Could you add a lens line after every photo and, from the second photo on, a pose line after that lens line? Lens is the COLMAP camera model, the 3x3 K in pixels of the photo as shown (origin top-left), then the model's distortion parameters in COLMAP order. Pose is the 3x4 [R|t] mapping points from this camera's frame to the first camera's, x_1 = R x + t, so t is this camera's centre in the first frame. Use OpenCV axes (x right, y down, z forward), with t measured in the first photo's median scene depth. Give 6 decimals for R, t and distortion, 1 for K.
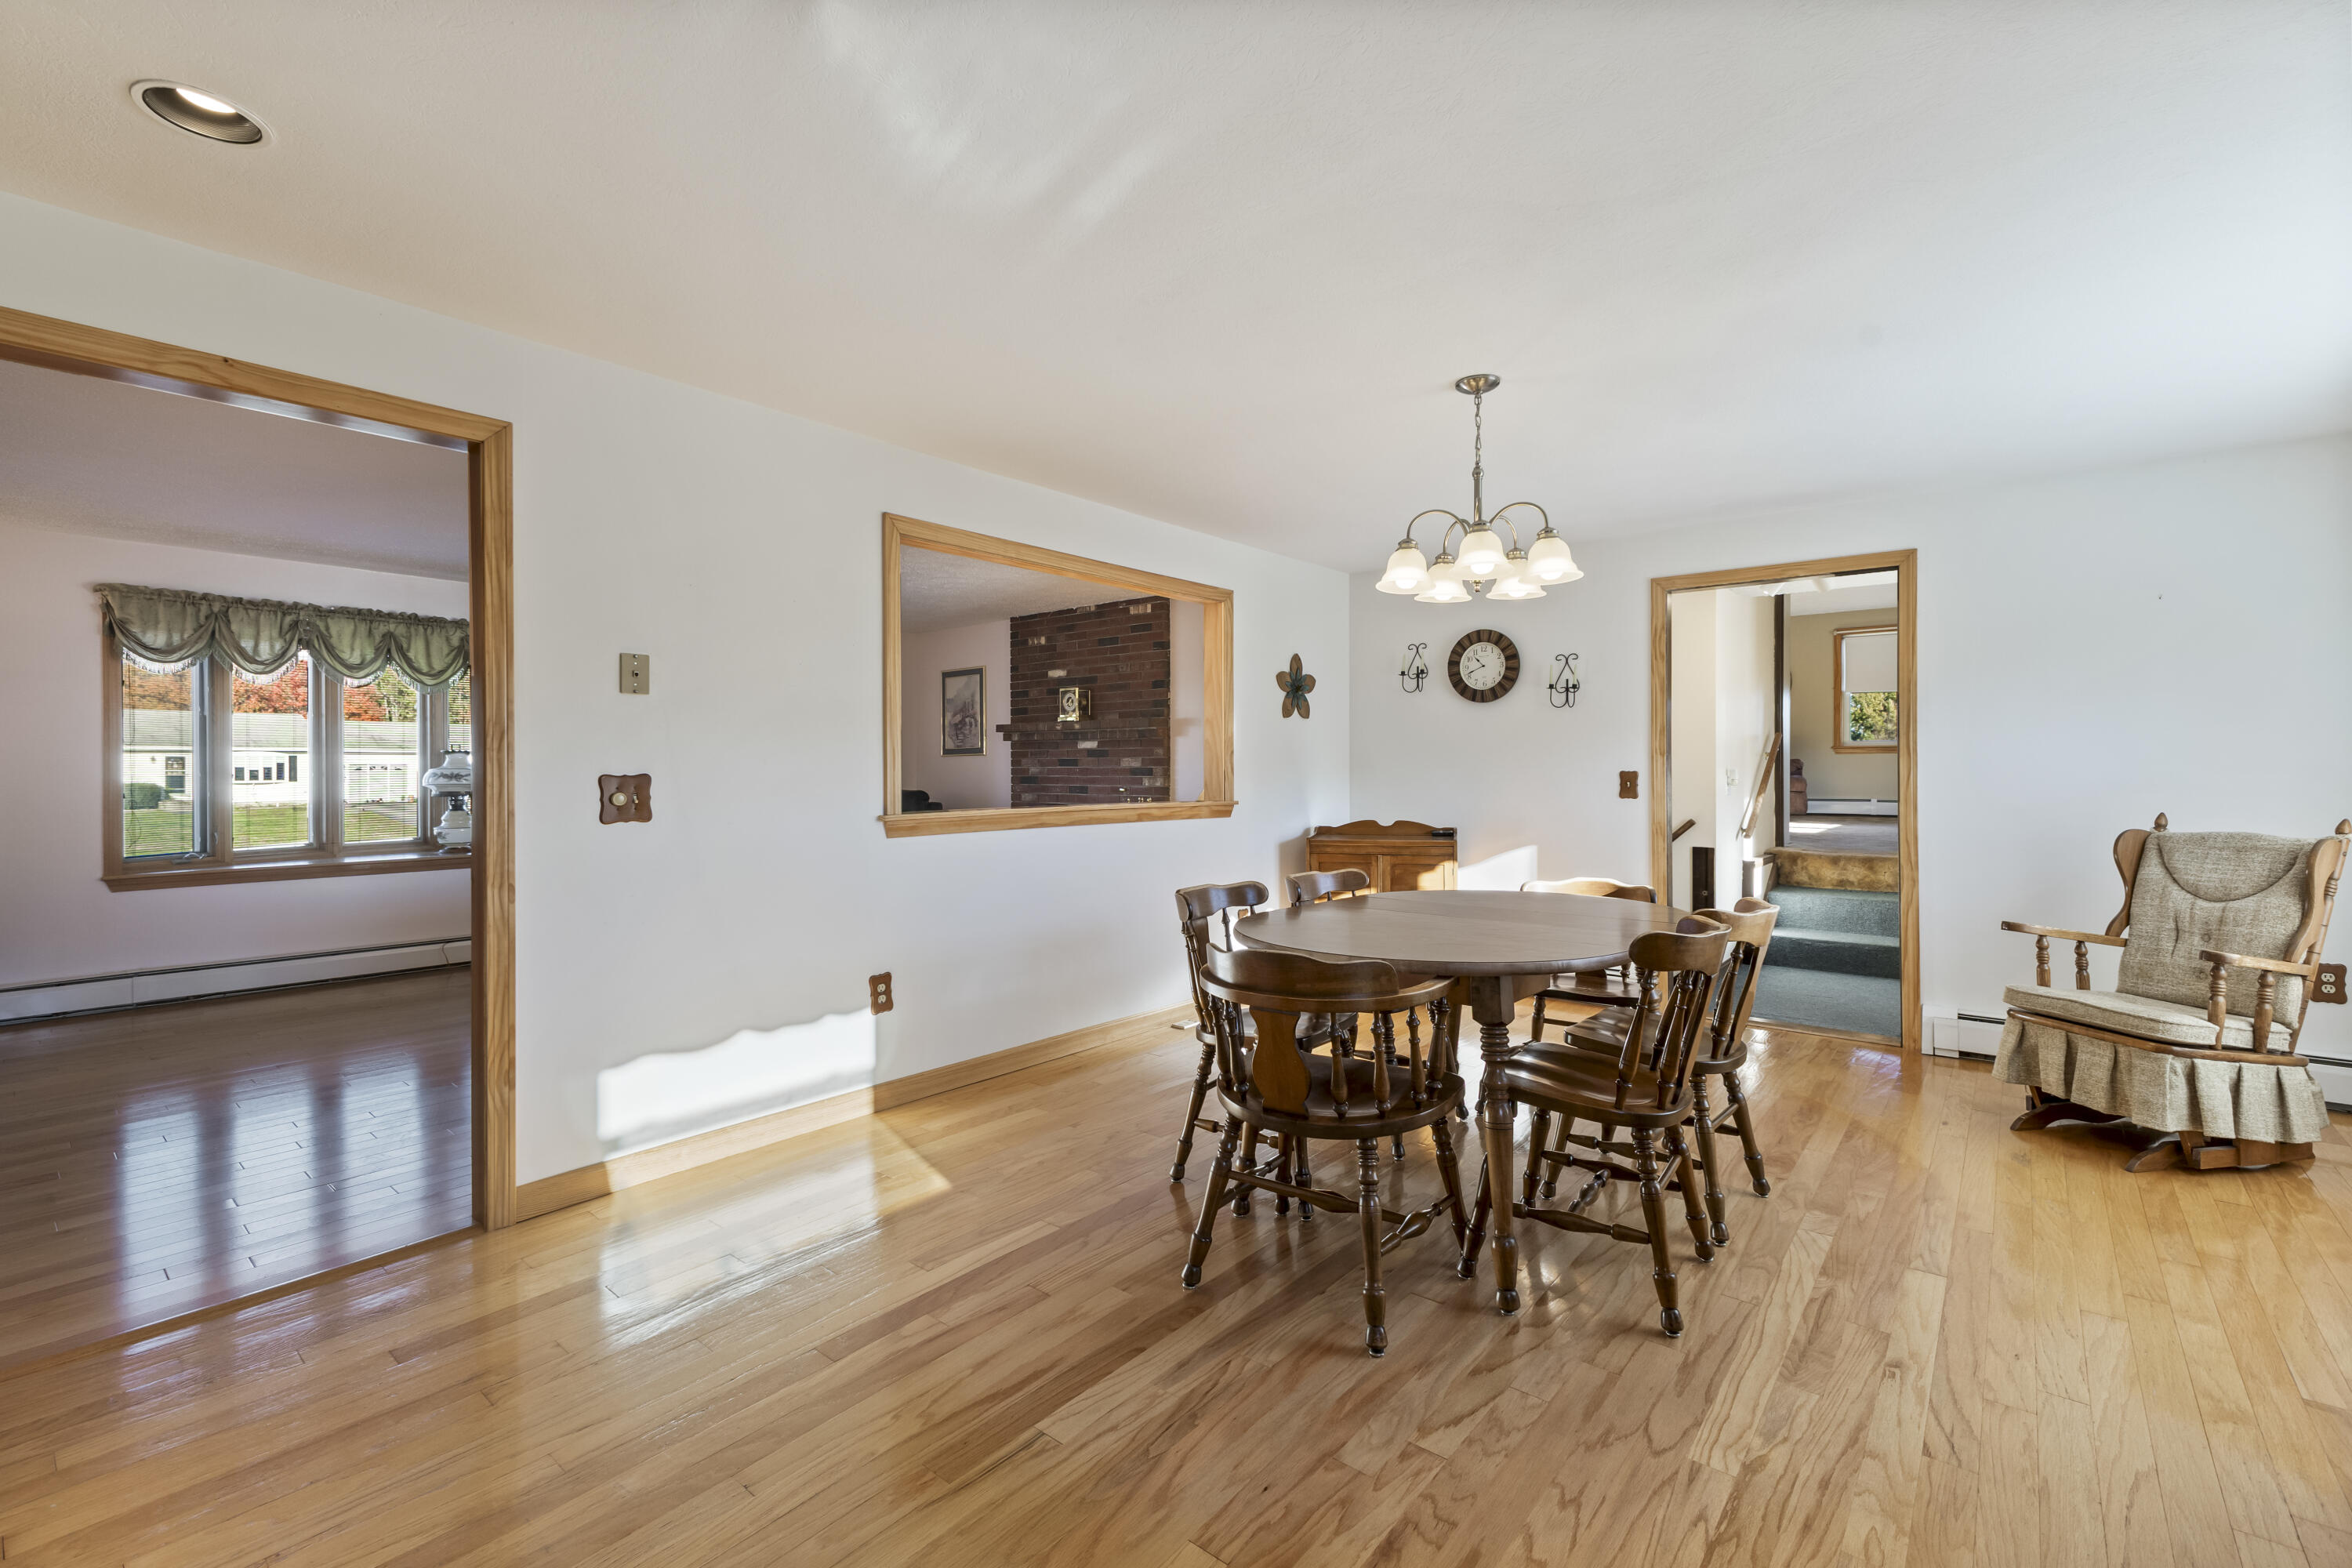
lens RADIAL K [[1007.9, 0, 1183.0], [0, 1007.9, 777.1], [0, 0, 1]] dist [-0.000794, -0.000570]
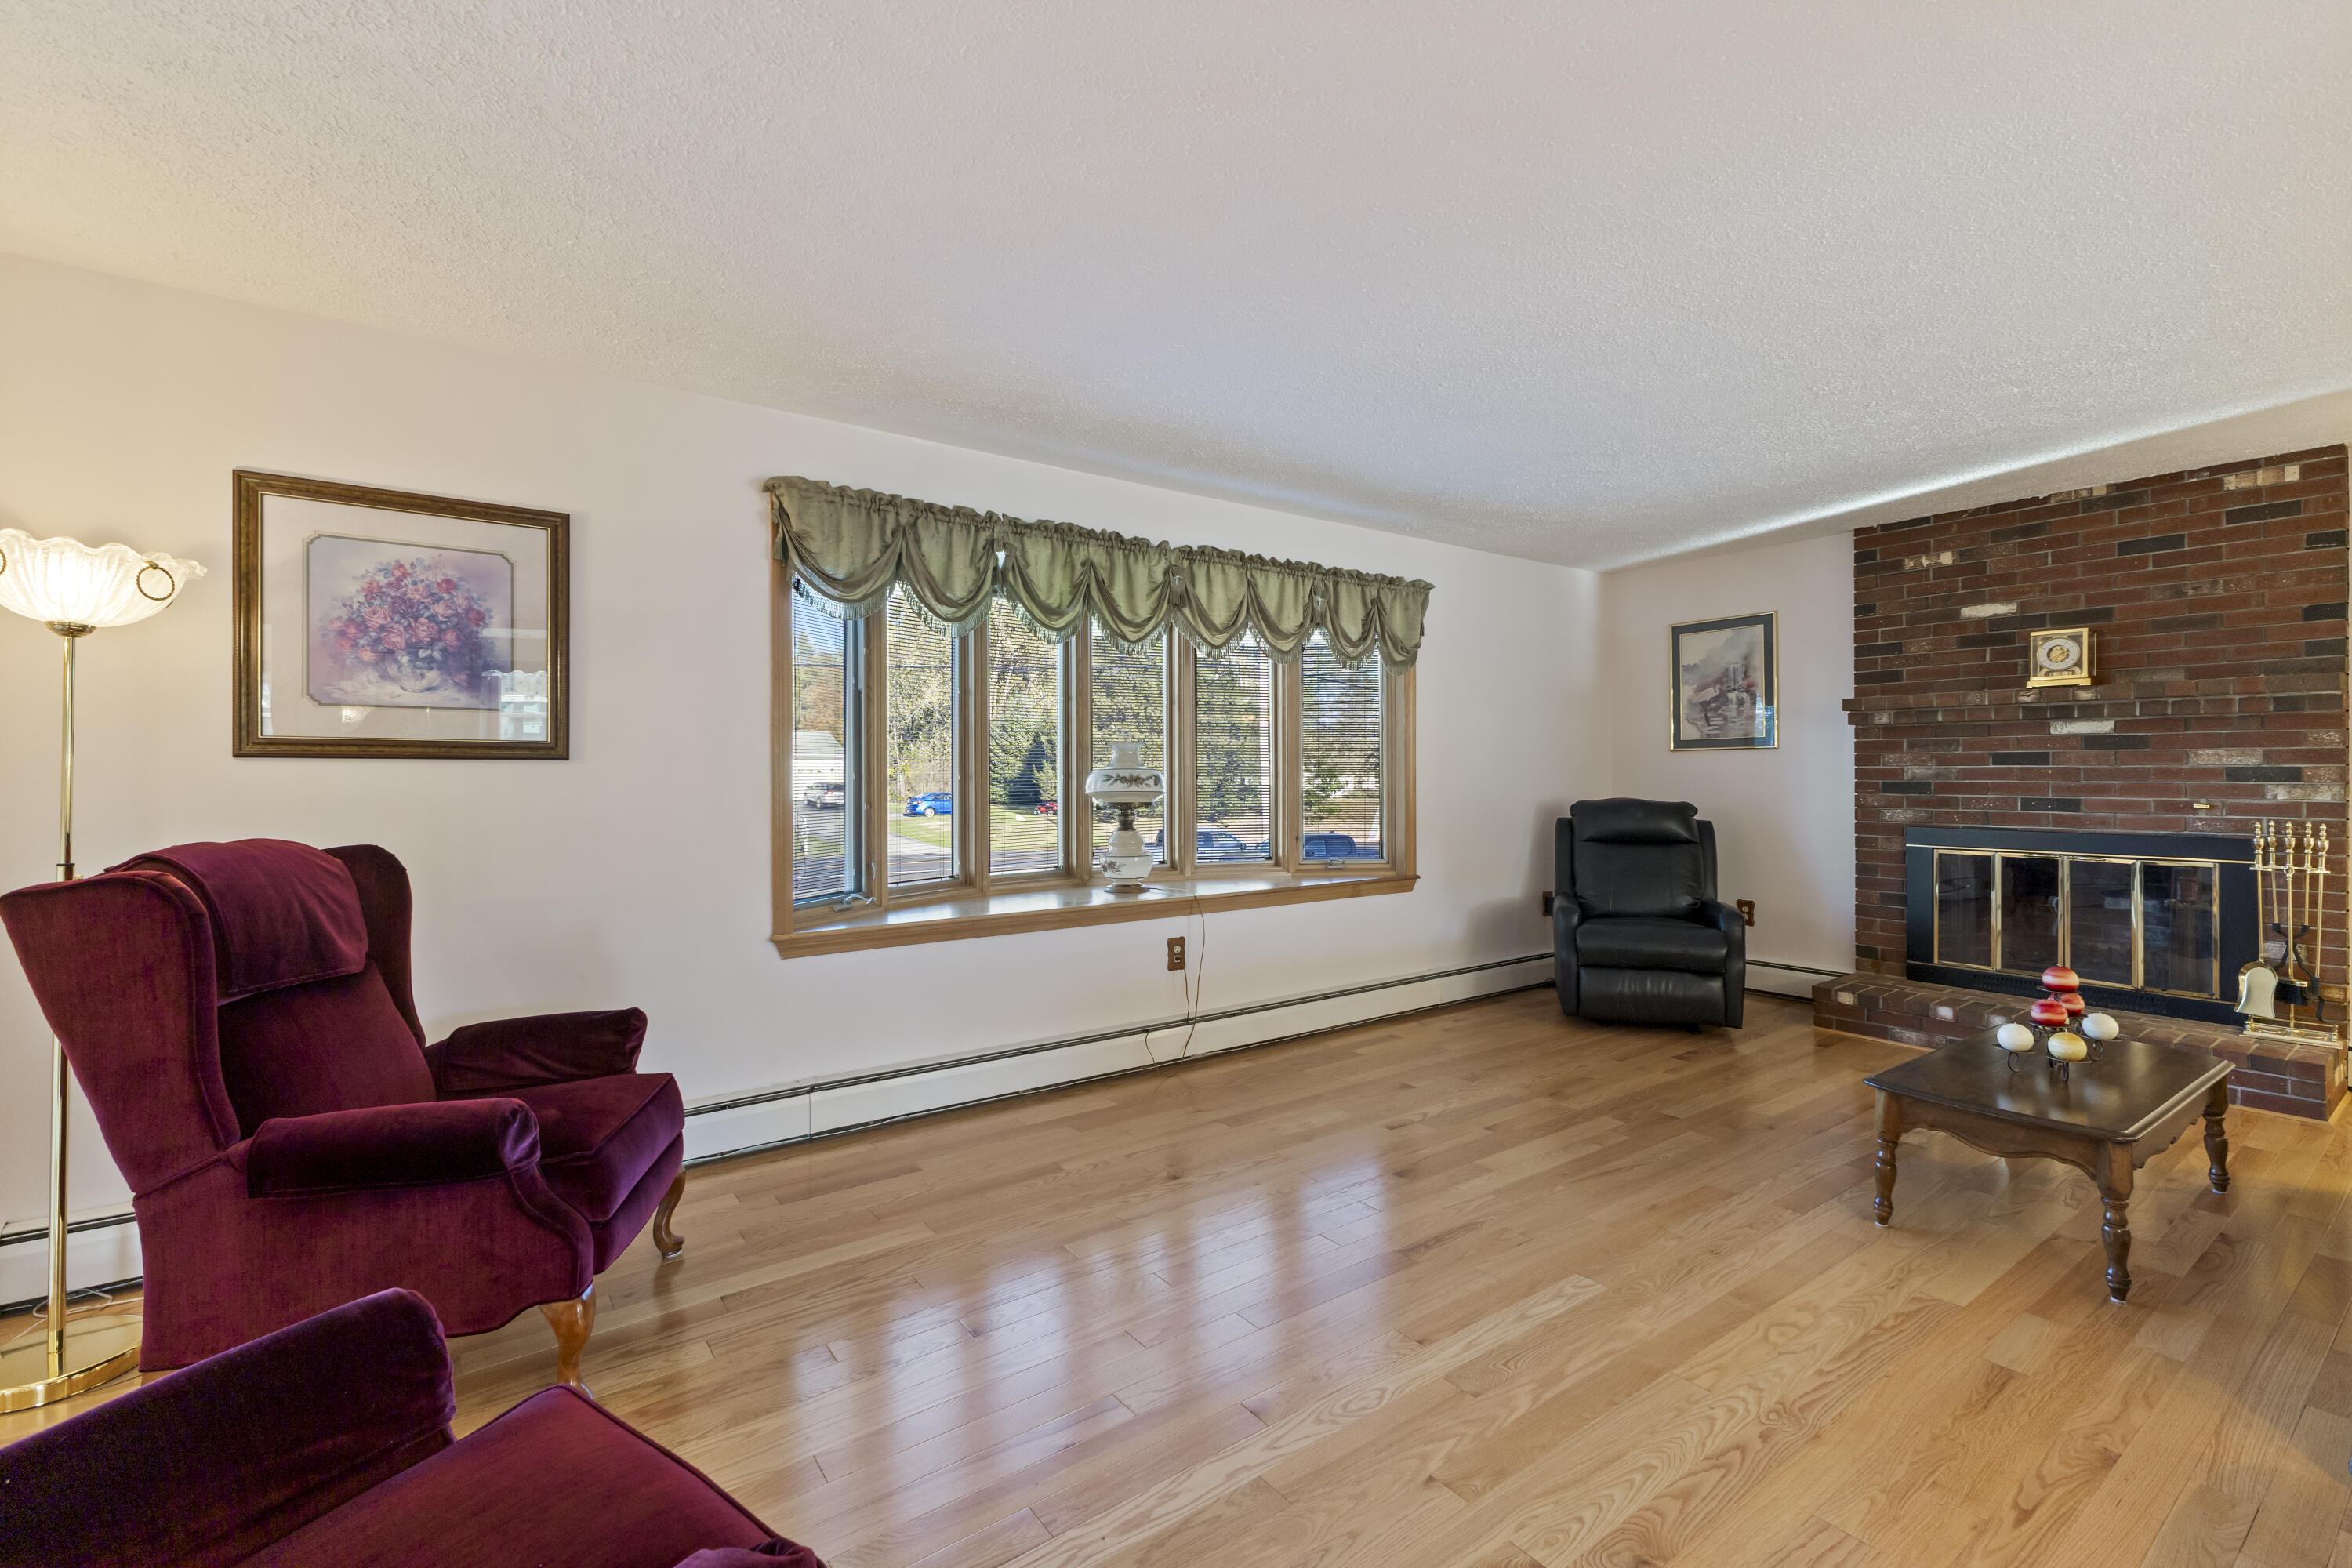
lens RADIAL K [[1007.9, 0, 1172.4], [0, 1007.9, 778.7], [0, 0, 1]] dist [-0.000794, -0.000570]
pose [[0.966026, 0.002563, -0.258433, -0.469054], [-0.002769, 0.999996, -0.000430, -0.000919], [0.258431, 0.001131, 0.966029, 0.314928]]
